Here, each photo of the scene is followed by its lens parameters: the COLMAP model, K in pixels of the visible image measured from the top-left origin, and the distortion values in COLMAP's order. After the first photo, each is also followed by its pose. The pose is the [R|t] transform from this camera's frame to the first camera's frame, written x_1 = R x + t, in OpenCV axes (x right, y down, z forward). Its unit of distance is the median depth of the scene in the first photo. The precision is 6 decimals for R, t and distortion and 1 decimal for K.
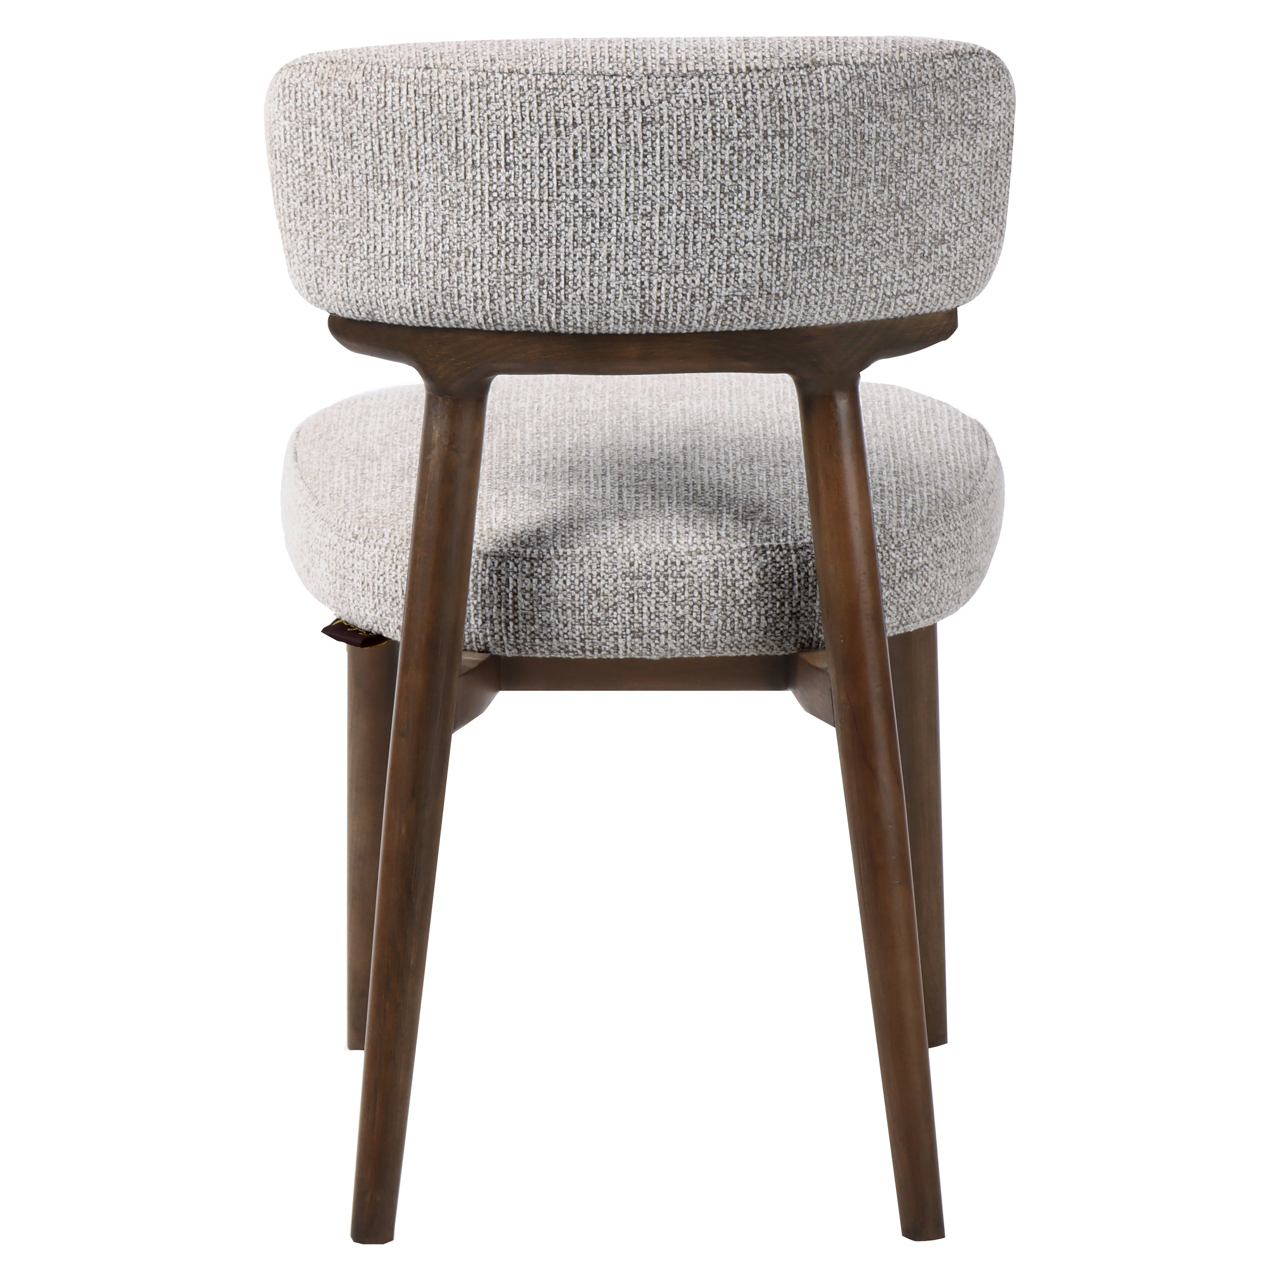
lens RADIAL K [[6281.2, 0, 640.0], [0, 6281.2, 640.0], [0, 0, 1]] dist [-0.062082, -7.841624]
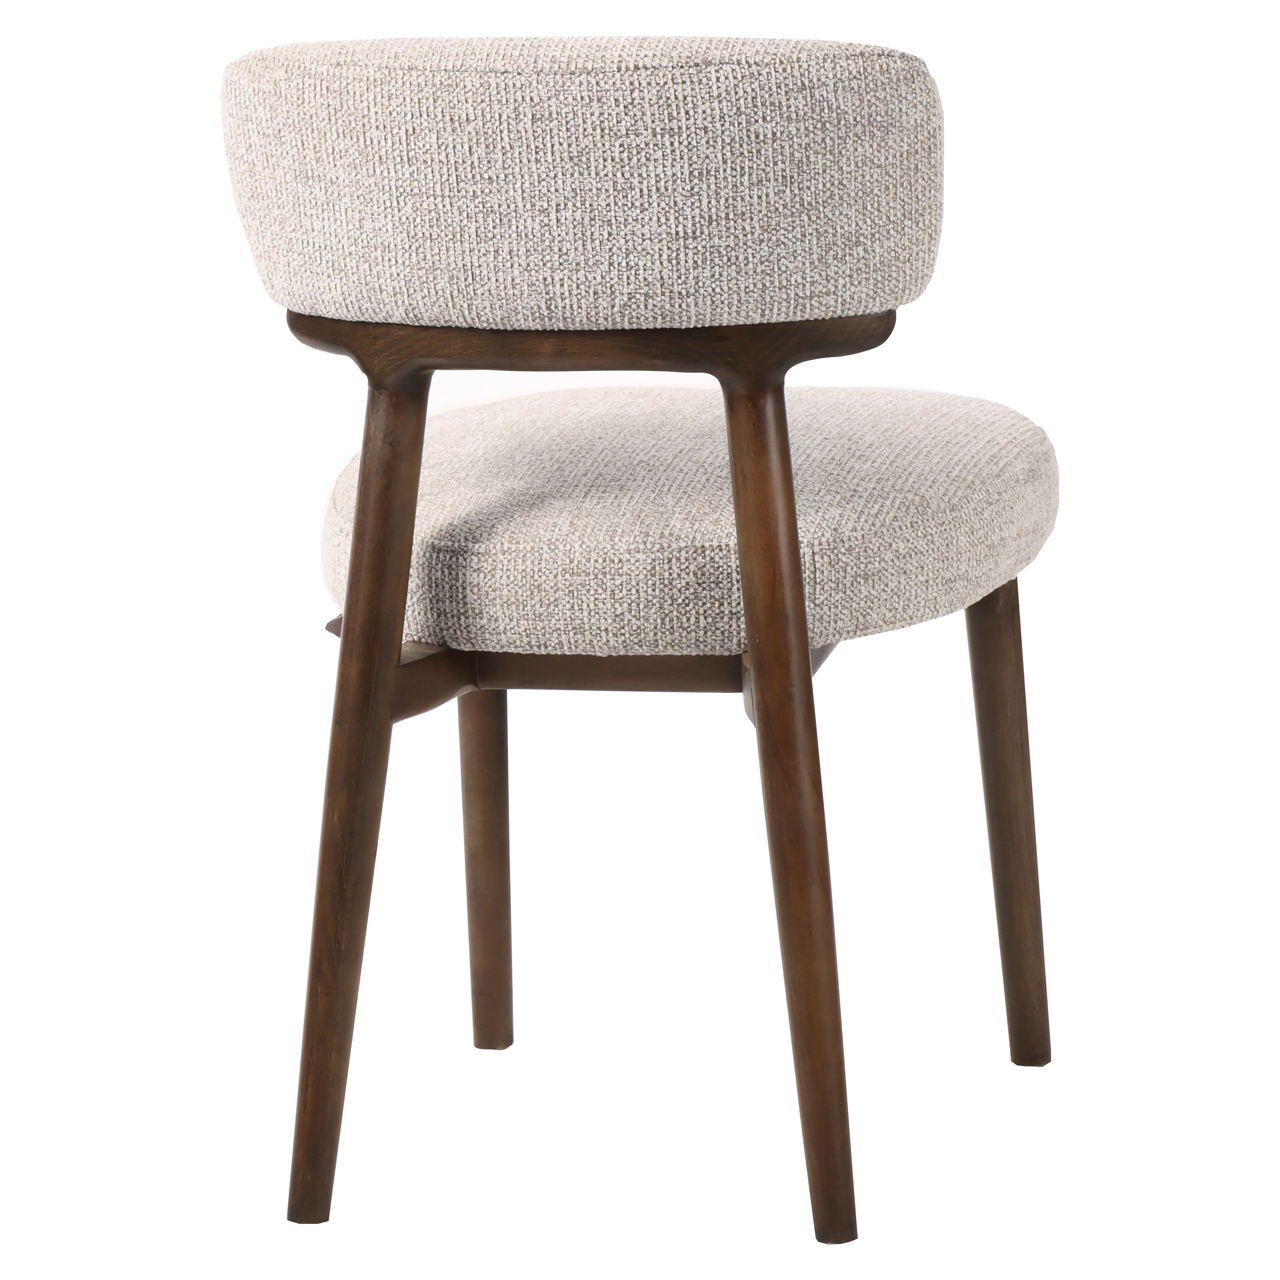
lens RADIAL K [[6281.2, 0, 640.0], [0, 6281.2, 640.0], [0, 0, 1]] dist [-0.062082, -7.841624]
pose [[0.983316, 0.024506, -0.180248, 0.199209], [-0.026967, 0.999573, -0.011211, 0.012120], [0.179897, 0.015885, 0.983557, 0.009821]]
